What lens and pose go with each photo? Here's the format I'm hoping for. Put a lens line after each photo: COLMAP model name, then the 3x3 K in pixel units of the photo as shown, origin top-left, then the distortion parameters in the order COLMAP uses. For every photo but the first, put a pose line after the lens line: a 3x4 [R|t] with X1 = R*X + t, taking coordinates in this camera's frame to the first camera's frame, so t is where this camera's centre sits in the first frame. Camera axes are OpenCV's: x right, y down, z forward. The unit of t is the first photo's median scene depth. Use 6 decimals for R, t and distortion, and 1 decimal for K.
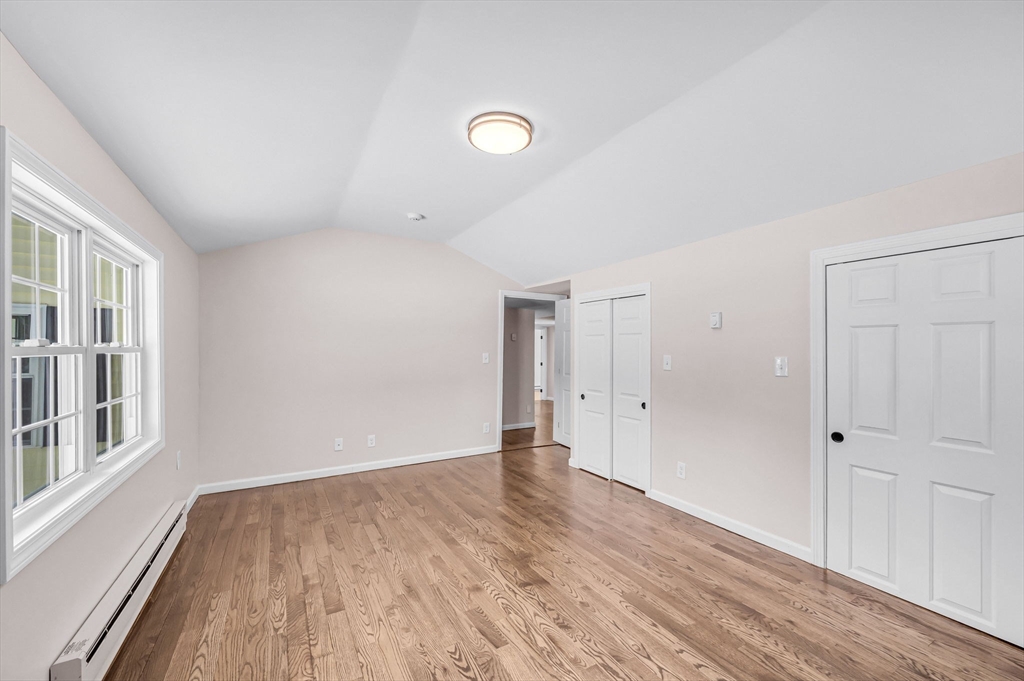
lens RADIAL K [[413.3, 0, 509.3], [0, 413.3, 349.4], [0, 0, 1]] dist [-0.000888, 0.000030]
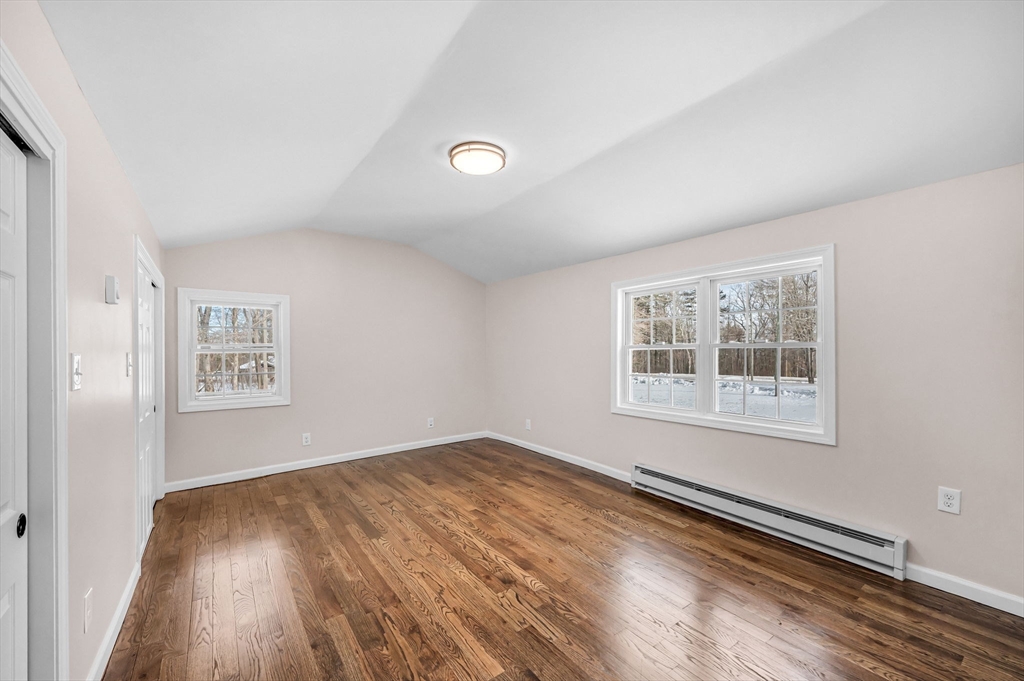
lens RADIAL K [[408.6, 0, 513.4], [0, 408.6, 346.7], [0, 0, 1]] dist [-0.000028, -0.000072]
pose [[-0.992033, -0.001366, -0.125967, 0.029771], [0.000175, 0.999925, -0.012219, 0.024373], [0.125974, -0.012144, -0.991959, 2.571458]]
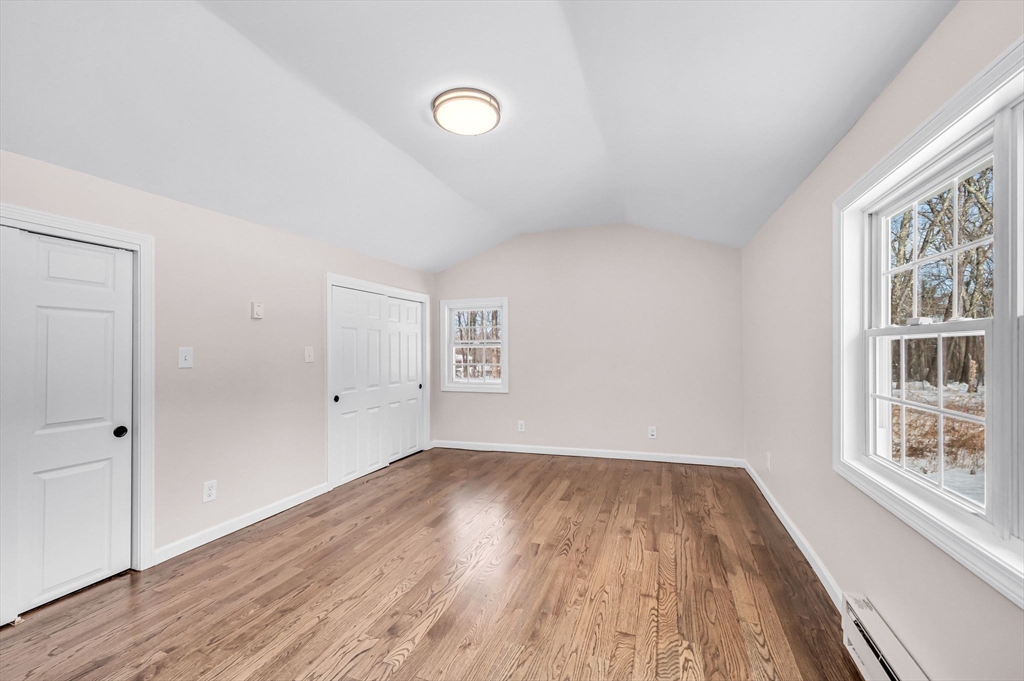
lens RADIAL K [[408.6, 0, 513.4], [0, 408.6, 346.7], [0, 0, 1]] dist [-0.000028, -0.000072]
pose [[-0.646836, 0.004004, 0.762618, -0.971477], [0.004868, 0.999988, -0.001121, 0.029491], [-0.762613, 0.002987, -0.646848, 1.819555]]
